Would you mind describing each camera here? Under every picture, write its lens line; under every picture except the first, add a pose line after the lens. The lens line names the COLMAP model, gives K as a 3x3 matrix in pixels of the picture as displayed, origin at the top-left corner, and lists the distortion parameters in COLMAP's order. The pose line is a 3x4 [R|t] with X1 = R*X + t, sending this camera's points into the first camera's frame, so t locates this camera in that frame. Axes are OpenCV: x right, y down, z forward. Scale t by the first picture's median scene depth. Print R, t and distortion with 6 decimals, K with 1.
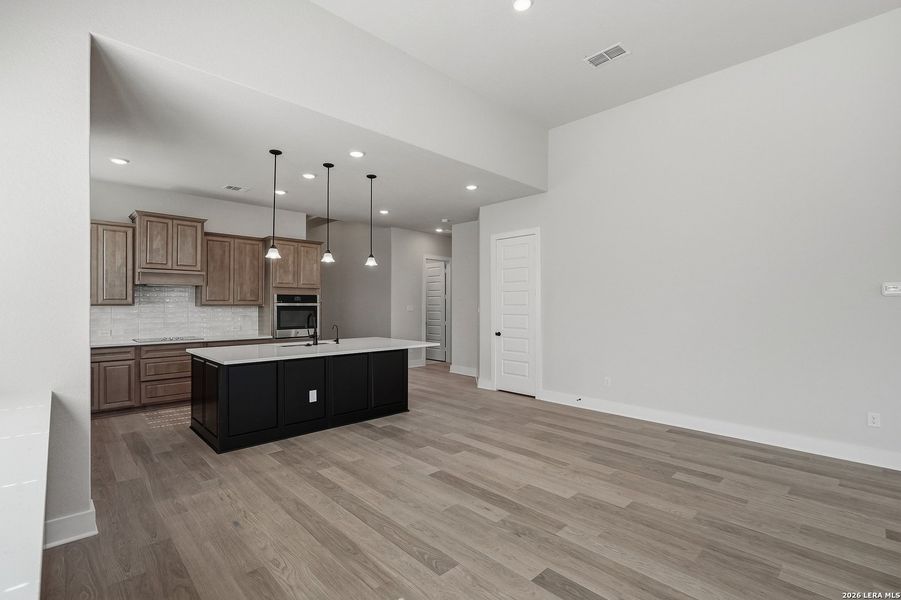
lens RADIAL K [[411.3, 0, 447.3], [0, 411.3, 304.0], [0, 0, 1]] dist [-0.001818, 0.000239]
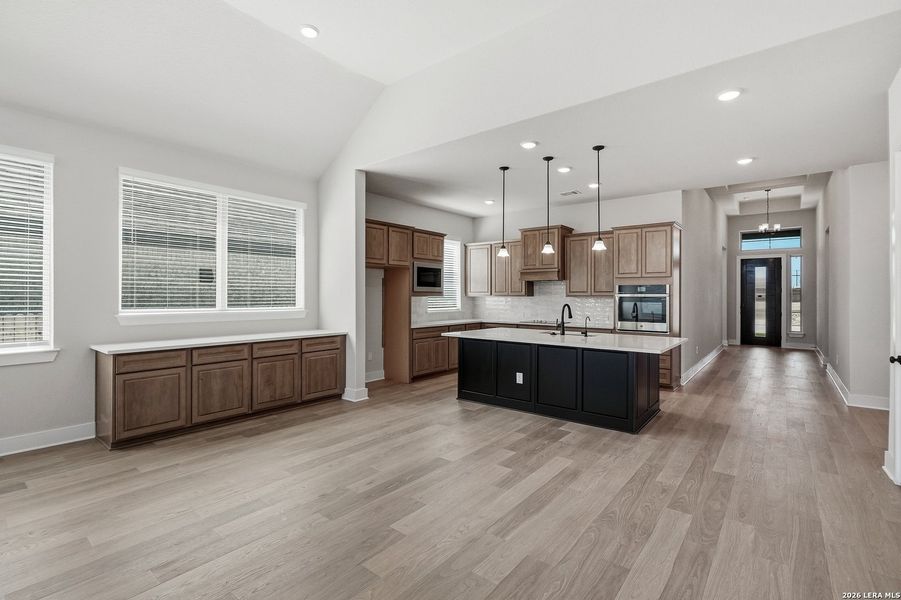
lens RADIAL K [[417.1, 0, 445.8], [0, 417.1, 292.7], [0, 0, 1]] dist [-0.005302, 0.001490]
pose [[0.128192, -0.008460, -0.991713, 0.604914], [-0.002252, 0.999959, -0.008821, 0.004880], [0.991747, 0.003365, 0.128168, 0.530071]]
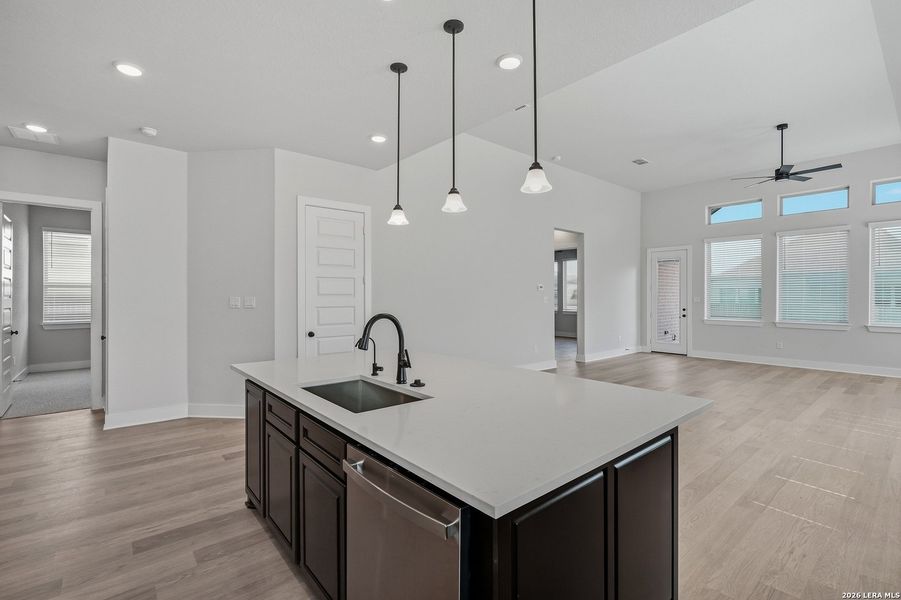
lens RADIAL K [[409.9, 0, 446.4], [0, 409.9, 295.7], [0, 0, 1]] dist [-0.006680, -0.000059]
pose [[0.067656, -0.000457, 0.997709, -0.695557], [0.000403, 1.000000, 0.000431, 0.004225], [-0.997709, 0.000373, 0.067656, 0.837586]]
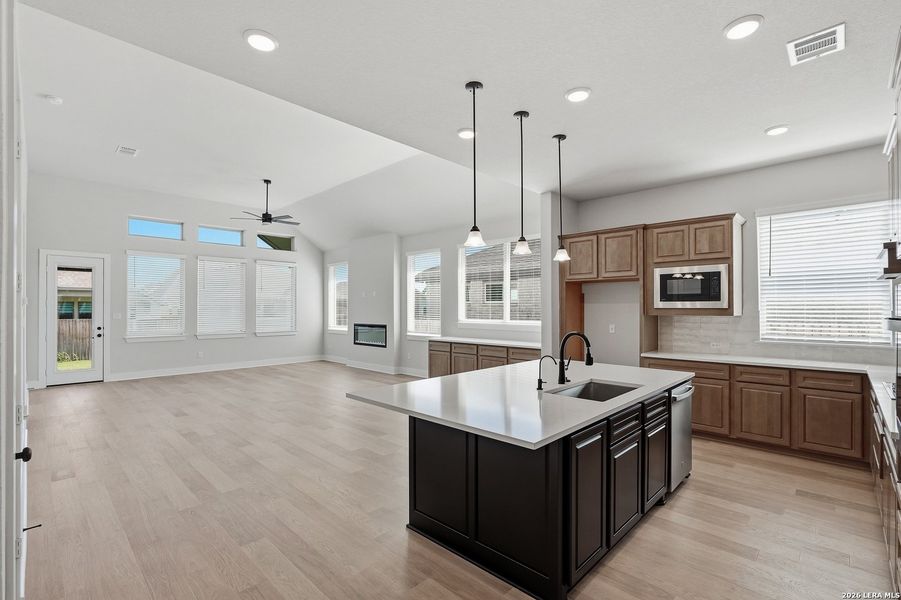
lens RADIAL K [[409.2, 0, 448.9], [0, 409.2, 304.6], [0, 0, 1]] dist [-0.008983, 0.000040]
pose [[-0.999298, -0.001108, -0.037451, -0.120904], [-0.000810, 0.999968, -0.007948, -0.009719], [0.037459, -0.007912, -0.999267, 1.450705]]
